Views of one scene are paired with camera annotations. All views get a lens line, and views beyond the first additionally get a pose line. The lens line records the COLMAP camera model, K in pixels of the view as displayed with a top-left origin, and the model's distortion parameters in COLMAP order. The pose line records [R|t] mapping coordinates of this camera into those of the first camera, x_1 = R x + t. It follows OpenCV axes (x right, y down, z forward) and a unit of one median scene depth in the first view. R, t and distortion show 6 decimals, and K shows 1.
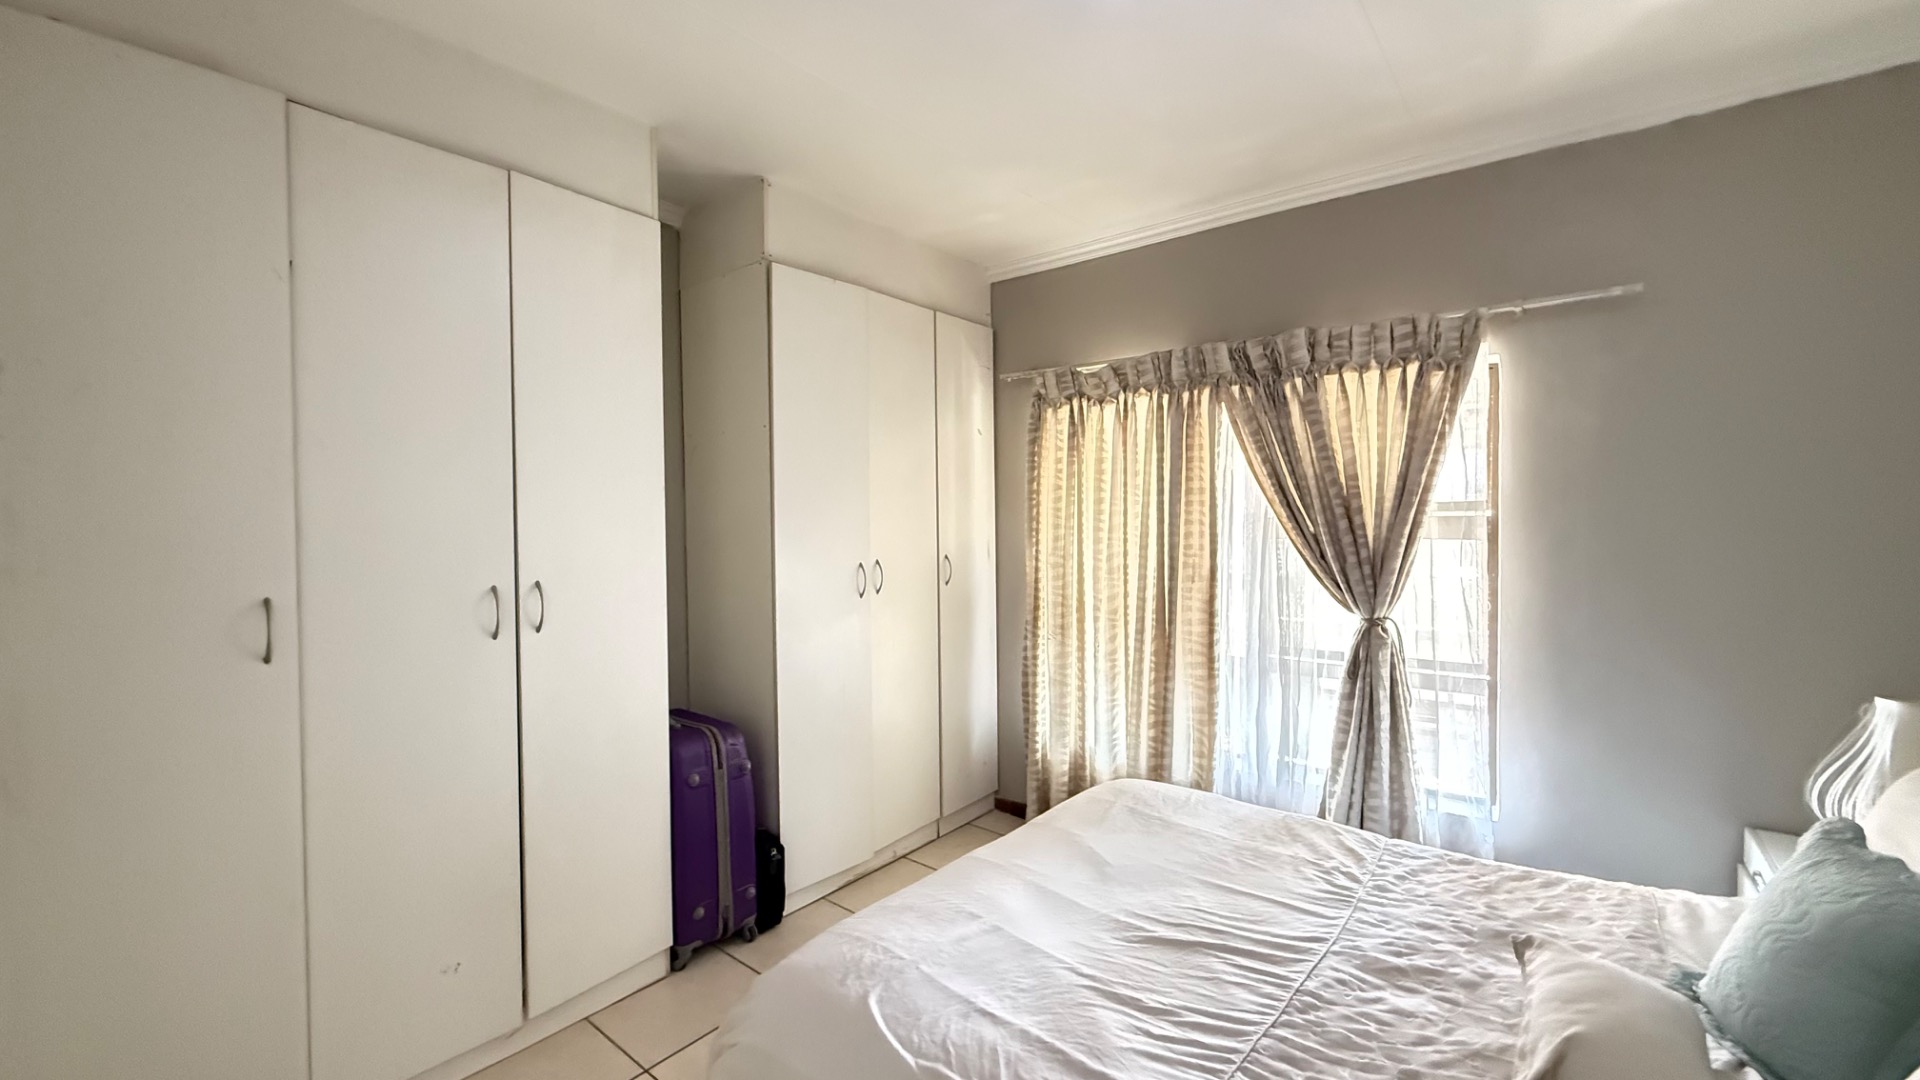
lens RADIAL K [[761.0, 0, 955.7], [0, 761.0, 539.1], [0, 0, 1]] dist [-0.000013, 0.000138]
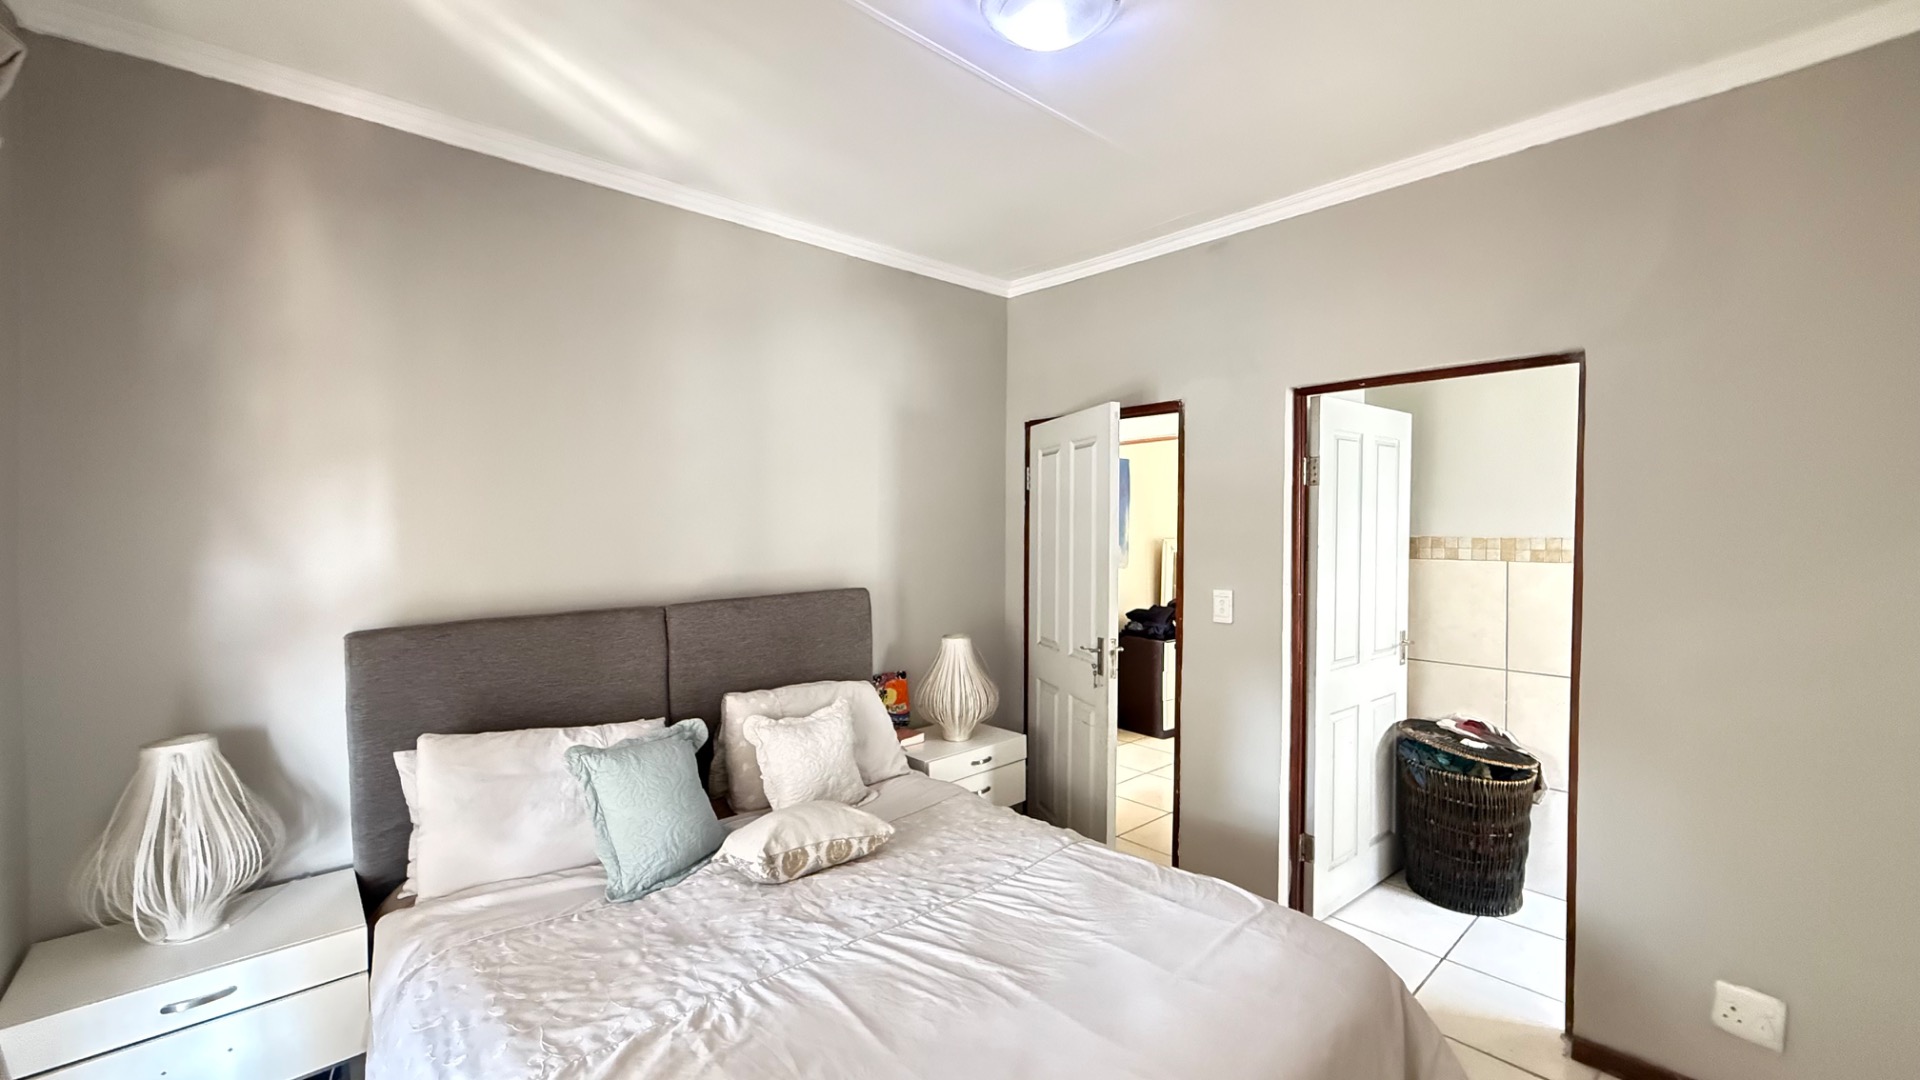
lens RADIAL K [[761.0, 0, 955.7], [0, 761.0, 539.1], [0, 0, 1]] dist [-0.000013, 0.000138]
pose [[-0.987593, 0.001279, 0.157031, 0.180479], [0.005896, 0.999564, 0.028942, -0.067627], [-0.156925, 0.029508, -0.987170, 2.082843]]
